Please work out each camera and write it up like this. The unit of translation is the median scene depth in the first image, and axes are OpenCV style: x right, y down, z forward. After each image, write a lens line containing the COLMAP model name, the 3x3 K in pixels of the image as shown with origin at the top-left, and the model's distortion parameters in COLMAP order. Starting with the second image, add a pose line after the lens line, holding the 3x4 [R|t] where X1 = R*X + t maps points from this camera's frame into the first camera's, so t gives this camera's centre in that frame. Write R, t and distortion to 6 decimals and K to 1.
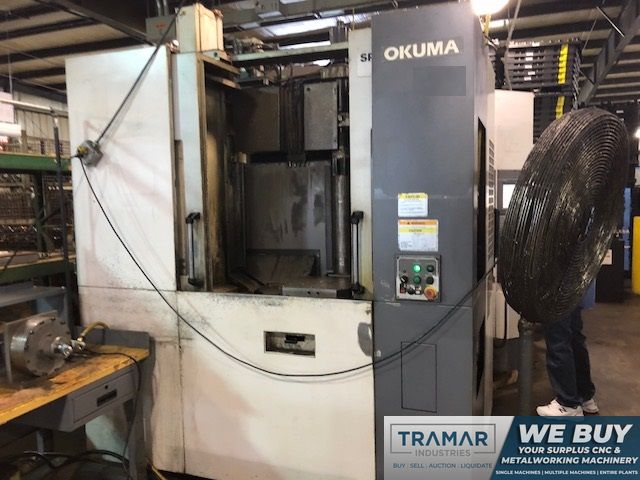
lens RADIAL K [[517.4, 0, 320.0], [0, 517.4, 240.0], [0, 0, 1]] dist [0.042453, -0.007396]
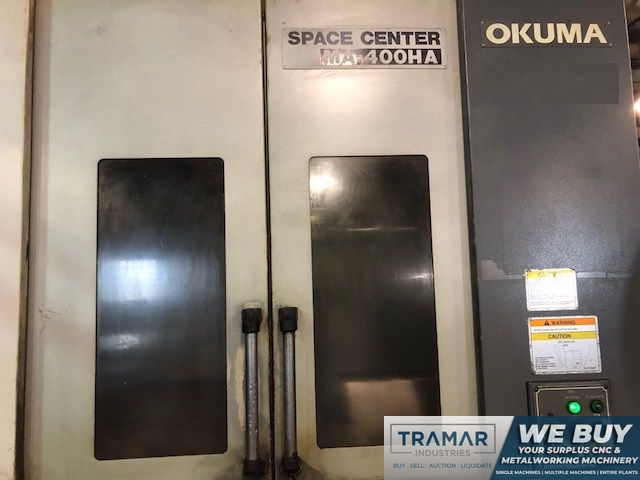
lens RADIAL K [[517.4, 0, 320.0], [0, 517.4, 240.0], [0, 0, 1]] dist [0.042453, -0.007396]
pose [[0.908838, 0.031502, 0.415958, -0.279973], [0.050491, 0.981506, -0.184651, -0.028552], [-0.414082, 0.188820, 0.890440, 0.588561]]
